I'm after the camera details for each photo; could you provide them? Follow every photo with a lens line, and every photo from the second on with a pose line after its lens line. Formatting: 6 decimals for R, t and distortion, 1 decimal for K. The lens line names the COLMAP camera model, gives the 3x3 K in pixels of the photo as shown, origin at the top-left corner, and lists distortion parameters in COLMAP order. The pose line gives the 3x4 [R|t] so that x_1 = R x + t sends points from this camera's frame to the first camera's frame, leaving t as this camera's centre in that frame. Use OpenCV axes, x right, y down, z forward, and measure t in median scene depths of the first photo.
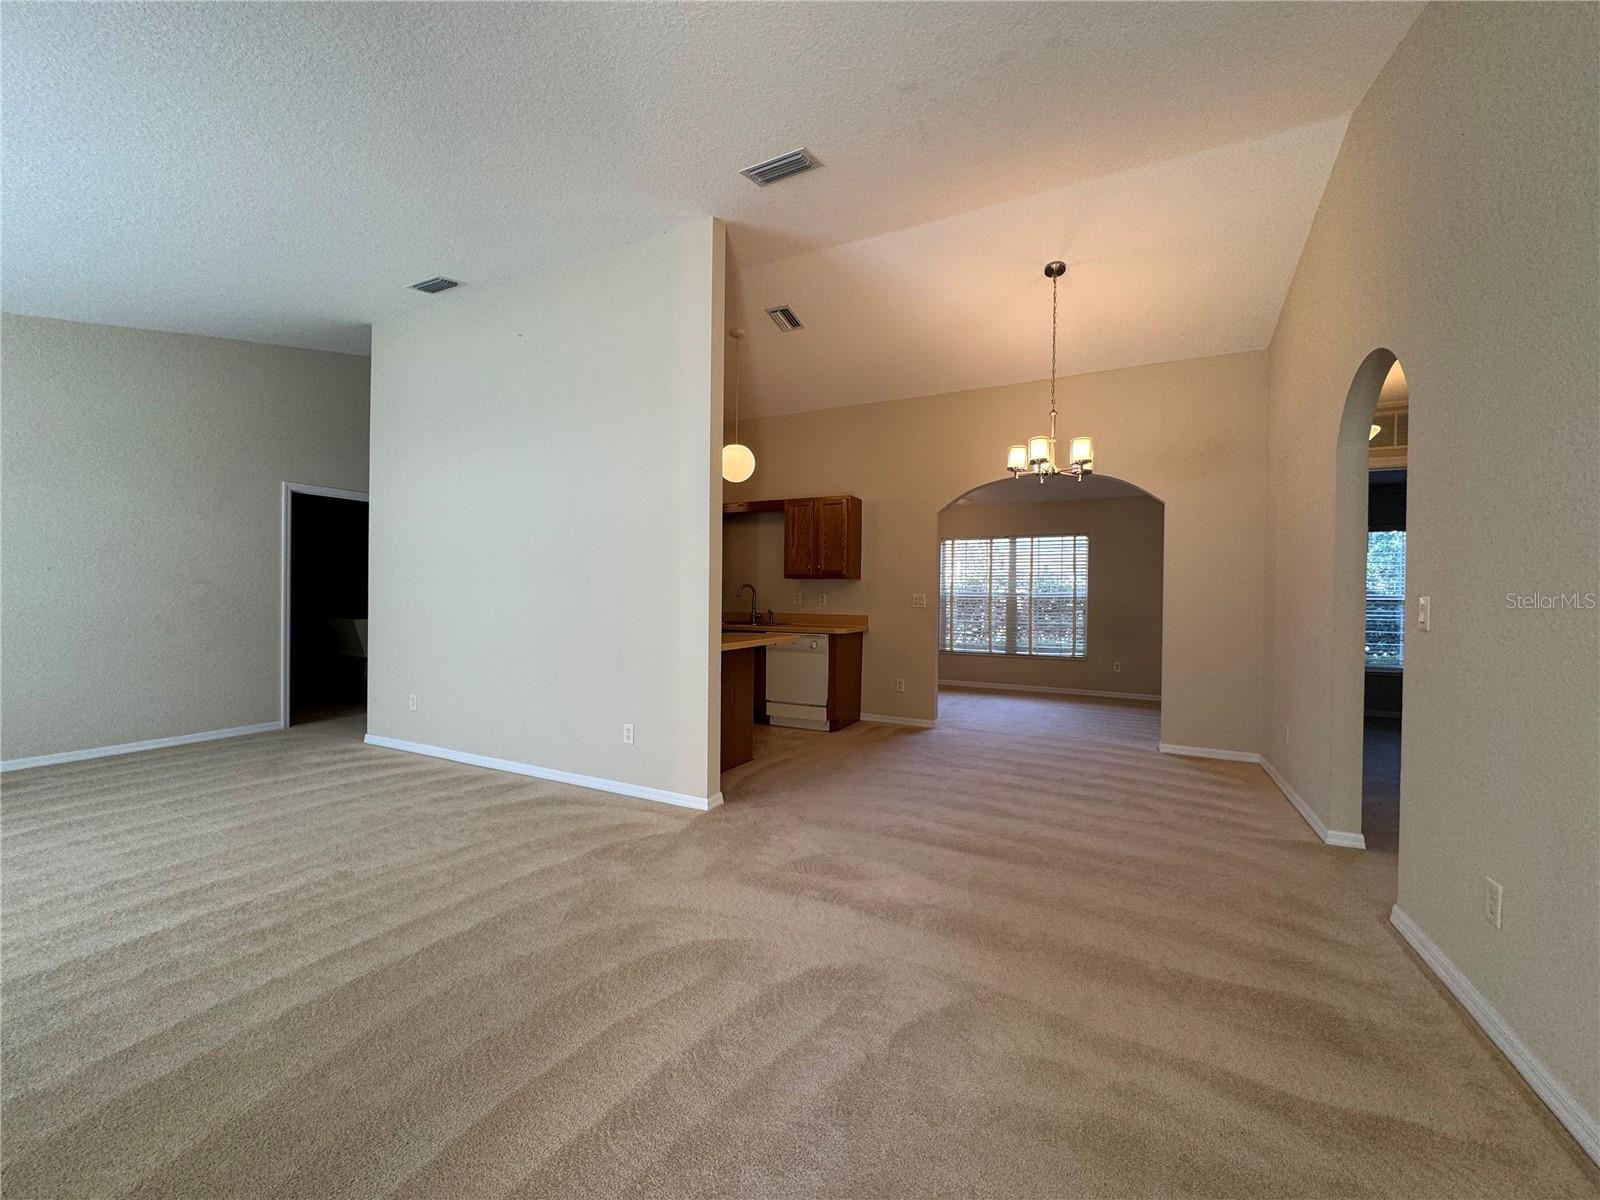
lens RADIAL K [[638.1, 0, 797.7], [0, 638.1, 601.9], [0, 0, 1]] dist [-0.000434, -0.000180]
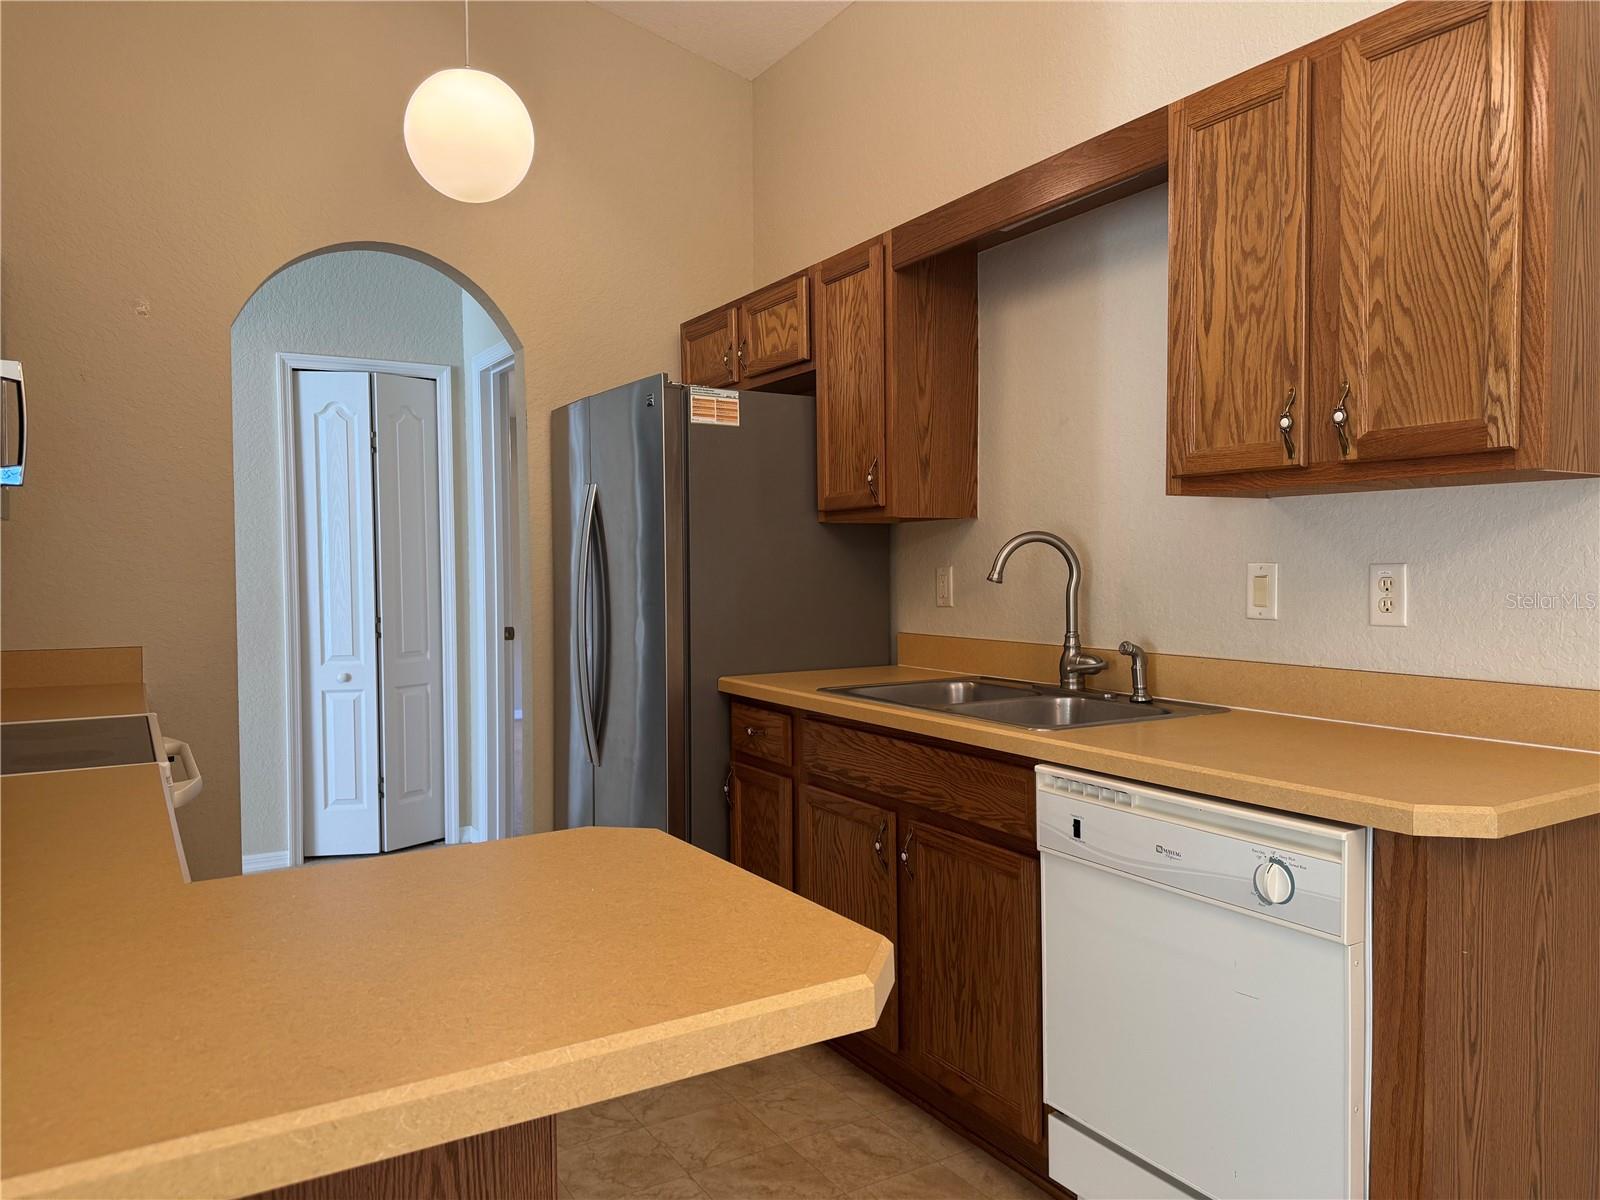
lens RADIAL K [[1124.9, 0, 811.0], [0, 1124.9, 596.9], [0, 0, 1]] dist [0.027964, -0.005539]
pose [[0.857822, -0.005483, -0.513917, 0.111574], [0.012993, 0.999855, 0.011021, -0.015976], [0.513782, -0.016131, 0.857769, 1.051547]]
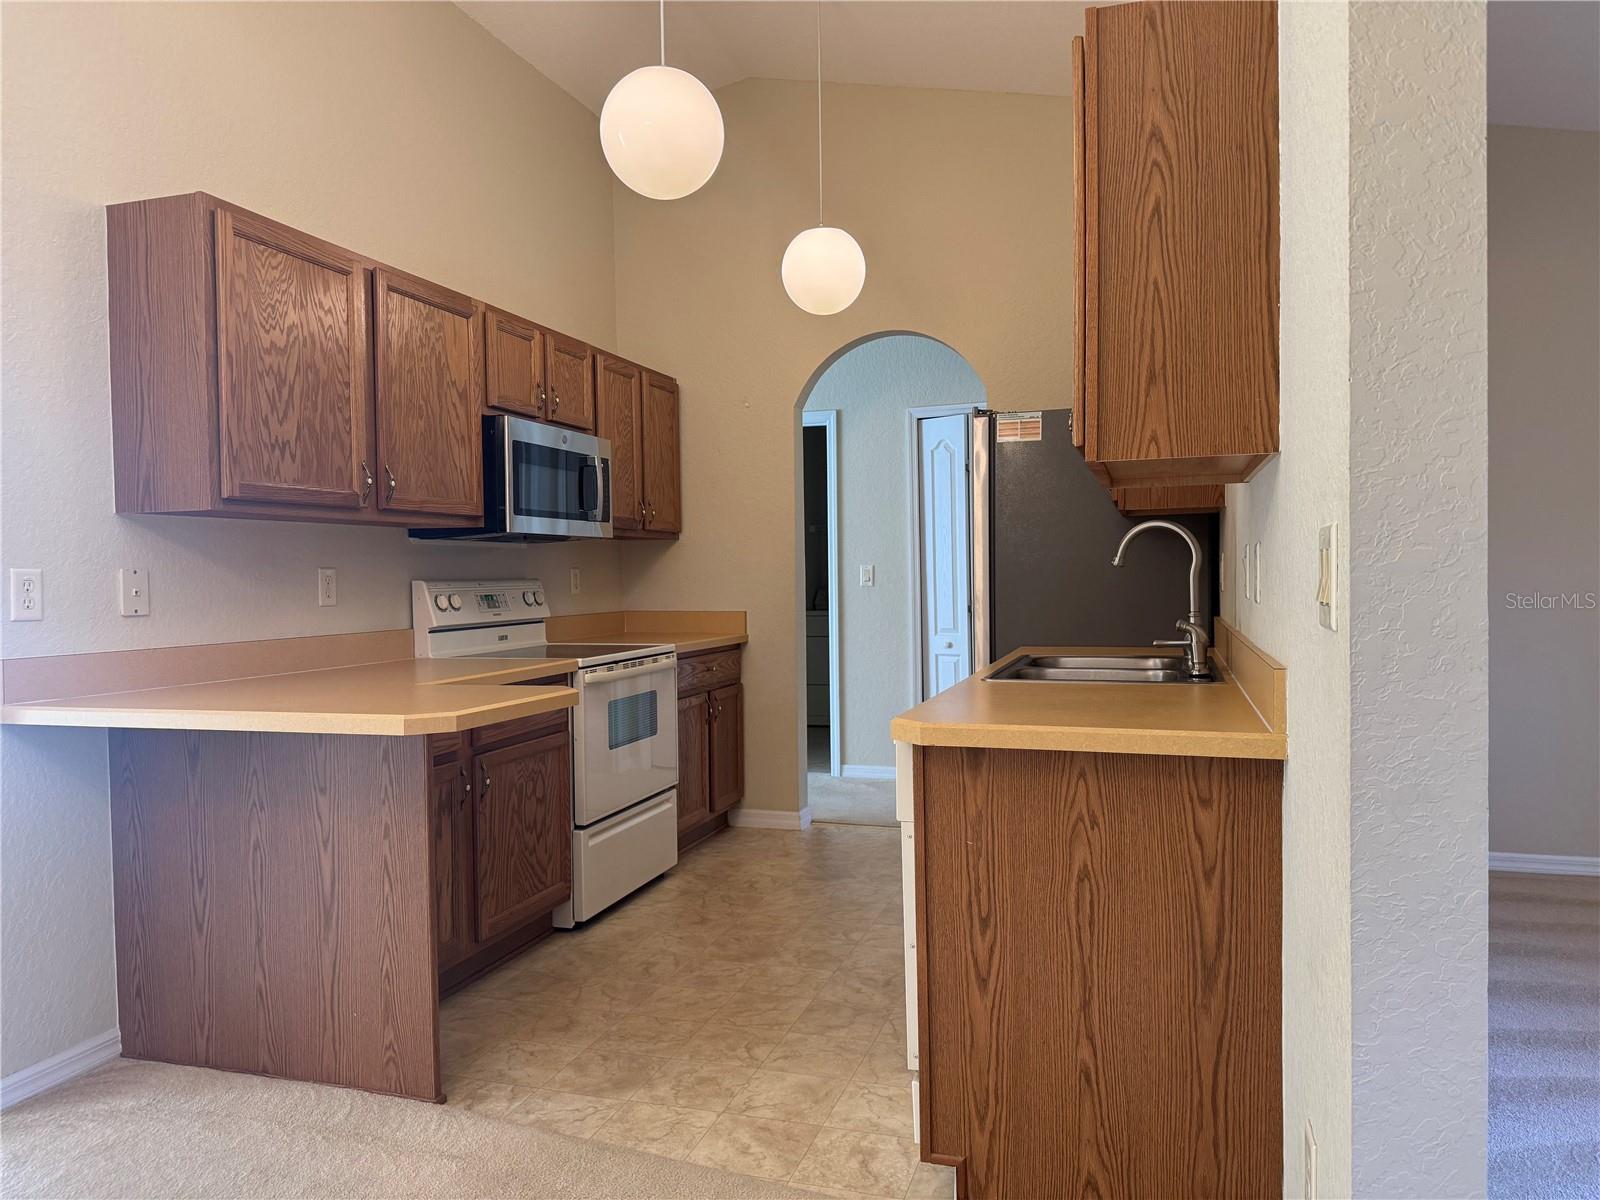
lens RADIAL K [[1124.9, 0, 796.0], [0, 1124.9, 596.9], [0, 0, 1]] dist [0.027964, -0.005539]
pose [[0.152228, 0.001433, -0.988344, 0.597205], [-0.000068, 0.999999, 0.001439, 0.005202], [0.988345, -0.000152, 0.152227, 1.360449]]
